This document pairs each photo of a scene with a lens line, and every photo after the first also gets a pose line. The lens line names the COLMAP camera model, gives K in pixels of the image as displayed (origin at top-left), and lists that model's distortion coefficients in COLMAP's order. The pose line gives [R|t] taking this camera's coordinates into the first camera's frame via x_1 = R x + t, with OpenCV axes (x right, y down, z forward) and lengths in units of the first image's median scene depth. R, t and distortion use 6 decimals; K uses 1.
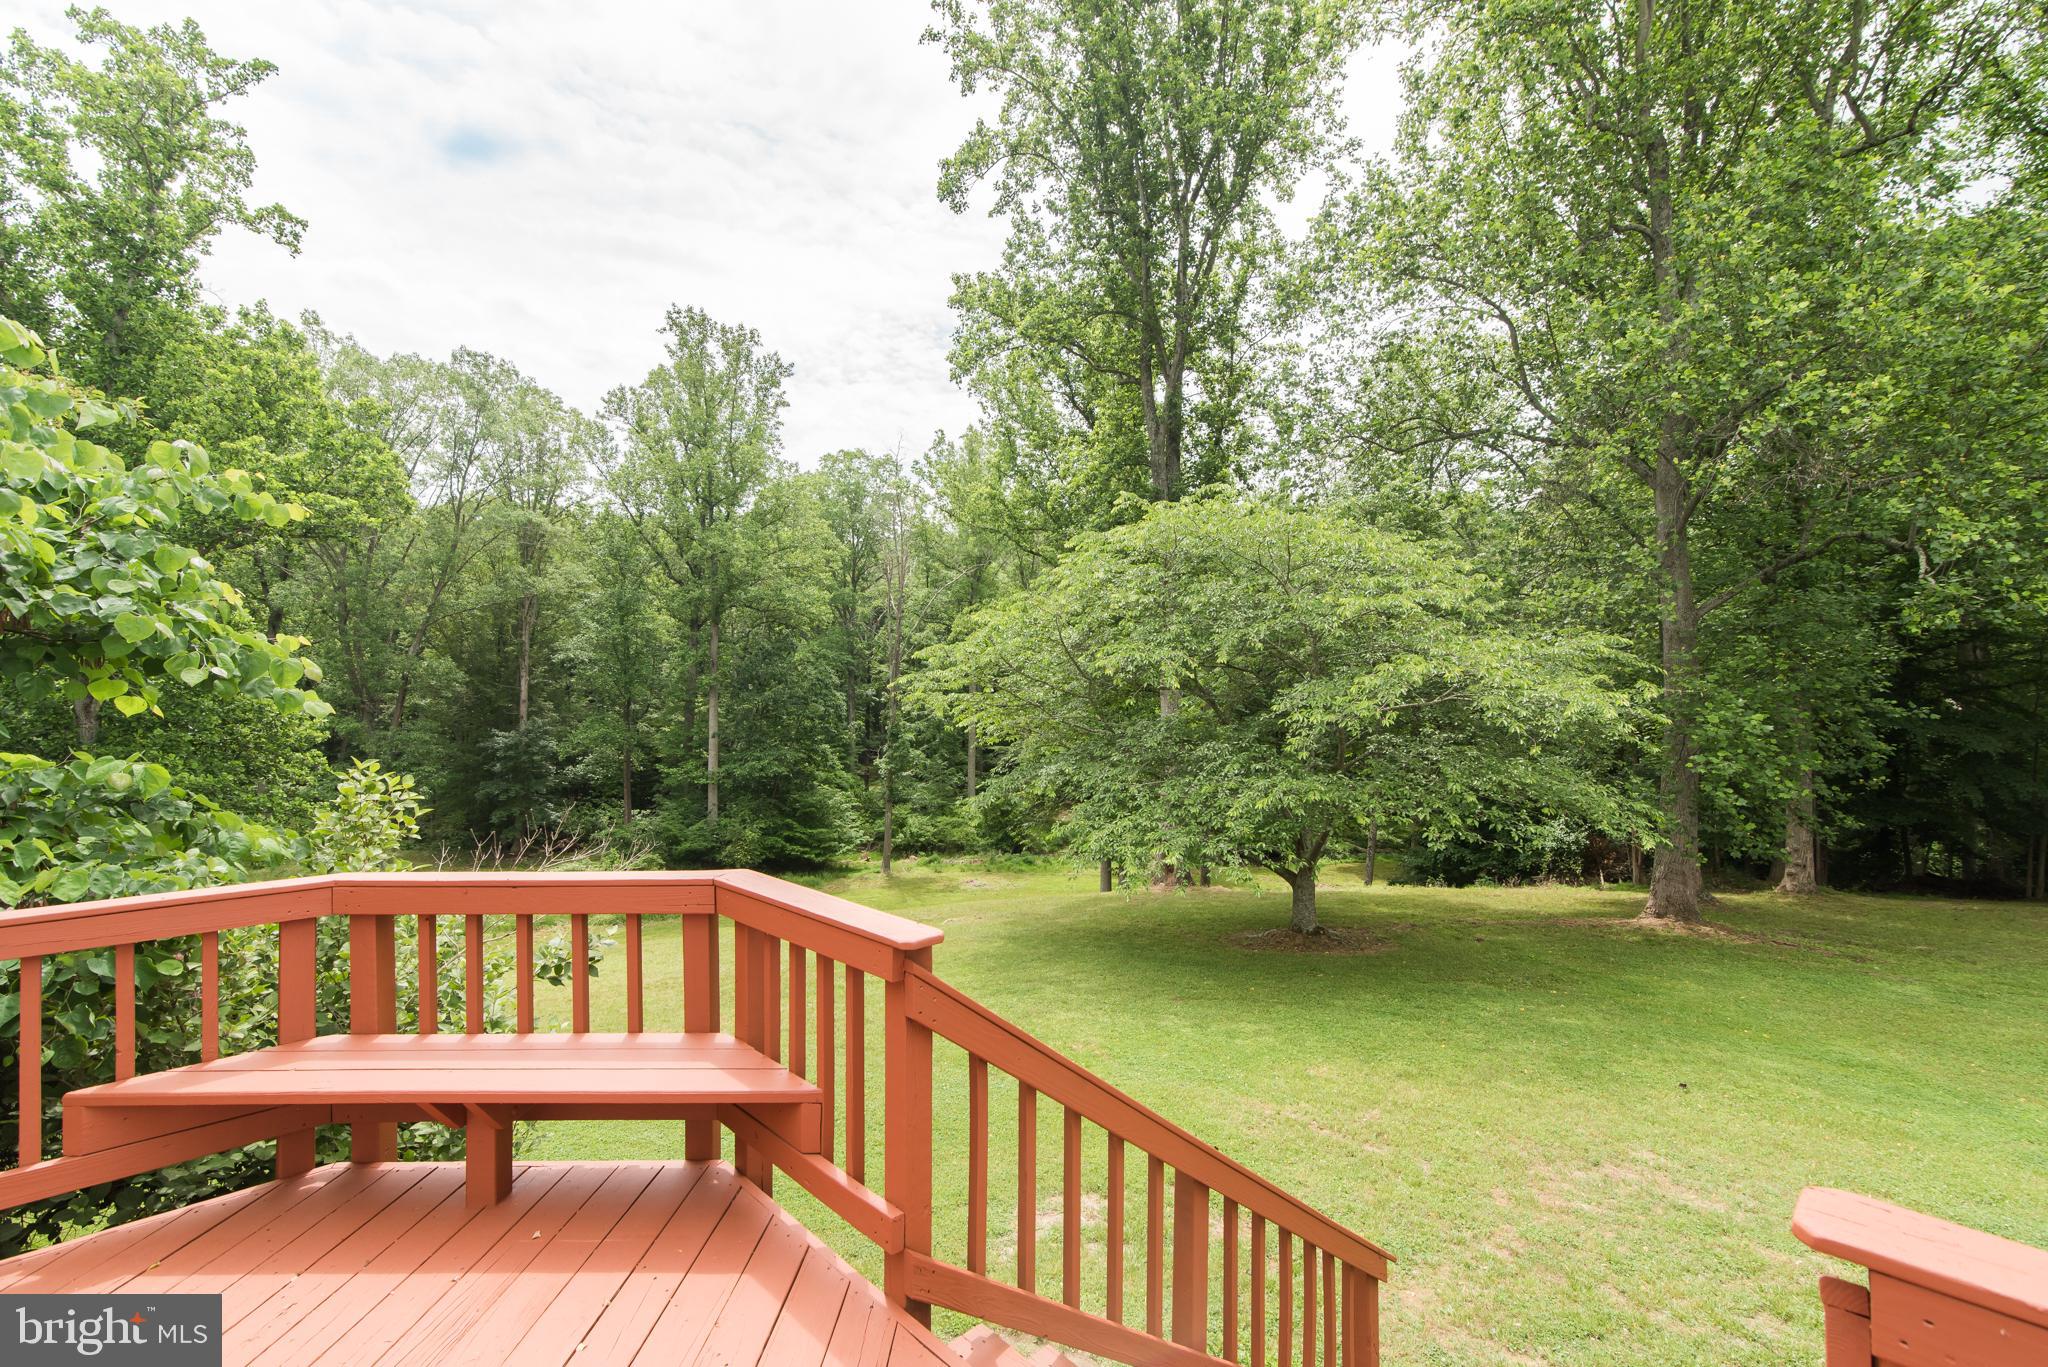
lens RADIAL K [[922.2, 0, 1025.8], [0, 922.2, 690.1], [0, 0, 1]] dist [0.013742, -0.000684]
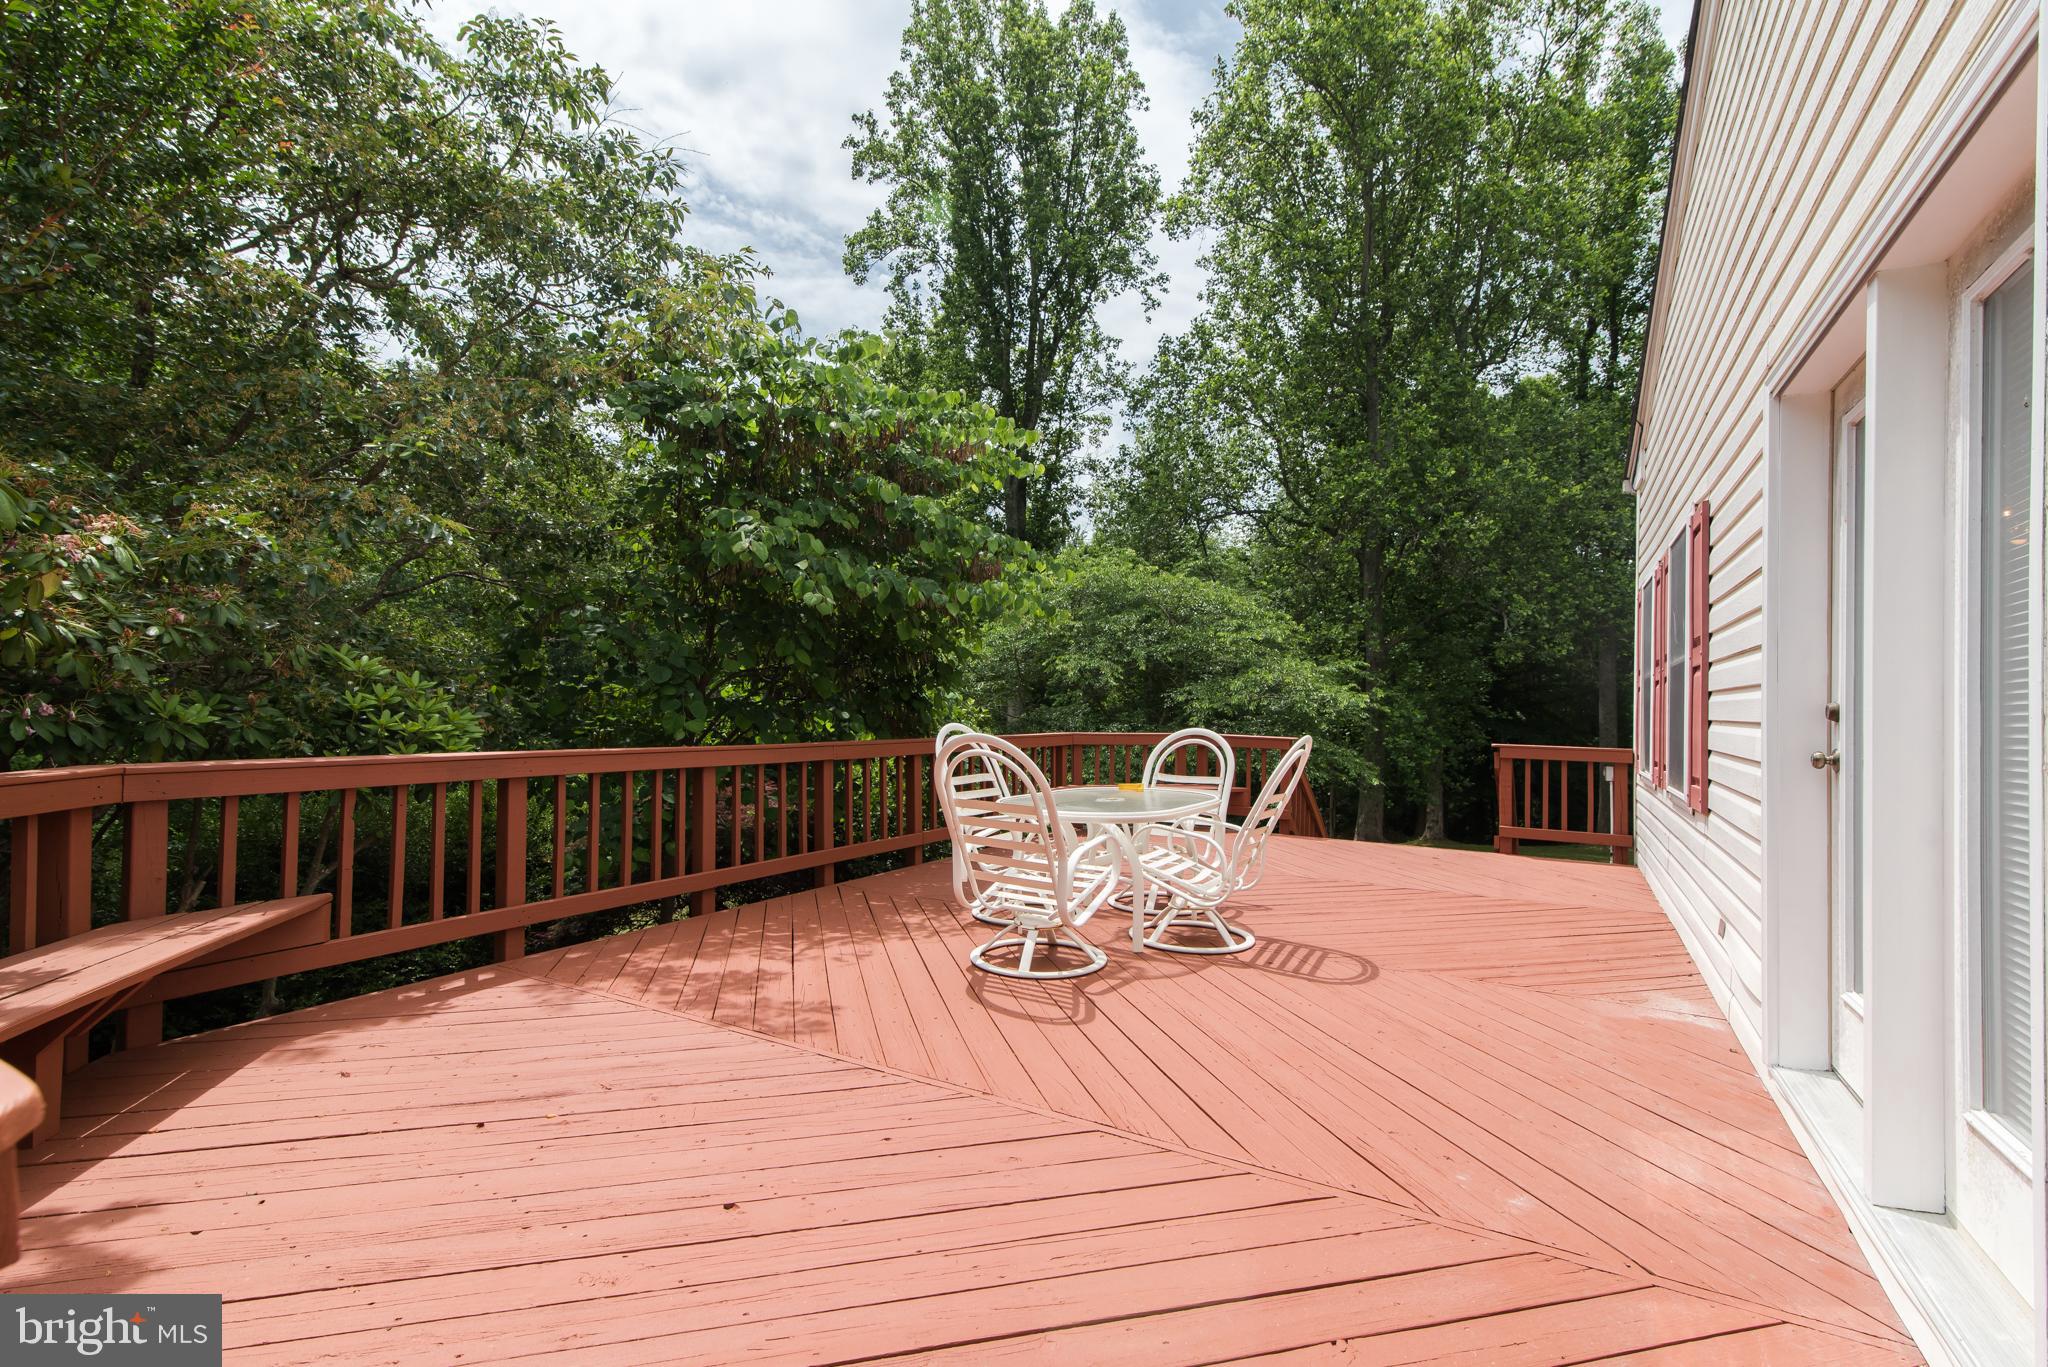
lens RADIAL K [[922.2, 0, 1022.8], [0, 922.2, 686.5], [0, 0, 1]] dist [0.013742, -0.000684]
pose [[0.959130, 0.026437, 0.281727, -0.269414], [-0.024091, 0.999640, -0.011790, 0.014744], [-0.281937, 0.004521, 0.959422, -0.280149]]
